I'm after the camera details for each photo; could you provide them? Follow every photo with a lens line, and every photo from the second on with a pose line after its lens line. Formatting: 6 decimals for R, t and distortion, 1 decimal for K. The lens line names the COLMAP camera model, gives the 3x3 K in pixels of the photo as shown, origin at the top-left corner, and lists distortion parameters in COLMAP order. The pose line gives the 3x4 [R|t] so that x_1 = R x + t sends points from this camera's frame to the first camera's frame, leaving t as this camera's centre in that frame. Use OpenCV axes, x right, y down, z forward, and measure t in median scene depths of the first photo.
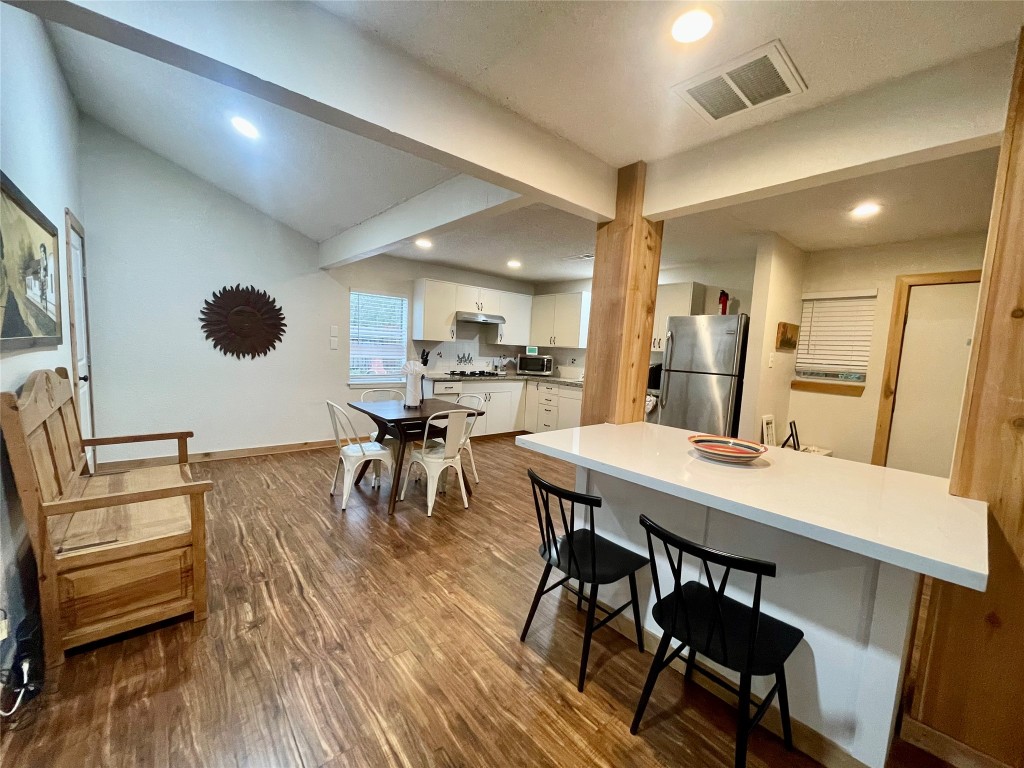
lens RADIAL K [[408.4, 0, 510.5], [0, 408.4, 384.7], [0, 0, 1]] dist [-0.004265, 0.001154]
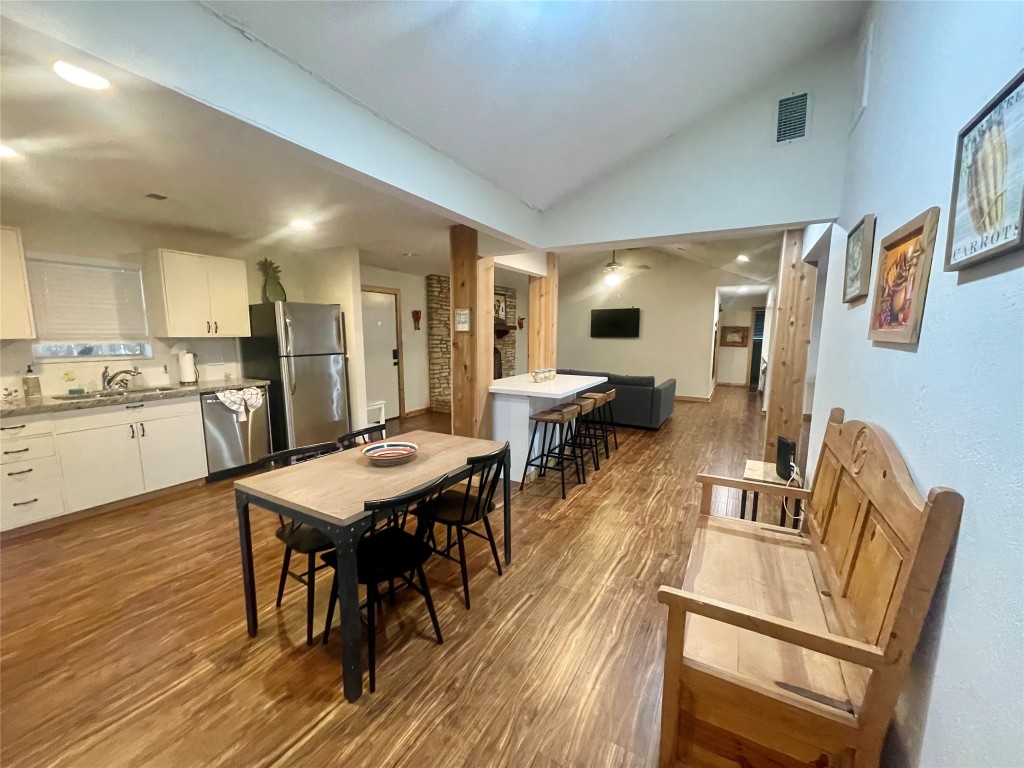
lens RADIAL K [[408.4, 0, 513.5], [0, 408.4, 383.8], [0, 0, 1]] dist [-0.004265, 0.001154]
pose [[-0.342102, -0.166475, 0.924798, -1.103525], [0.063418, 0.977847, 0.199484, -0.195675], [-0.937520, 0.126893, -0.323966, 1.257131]]
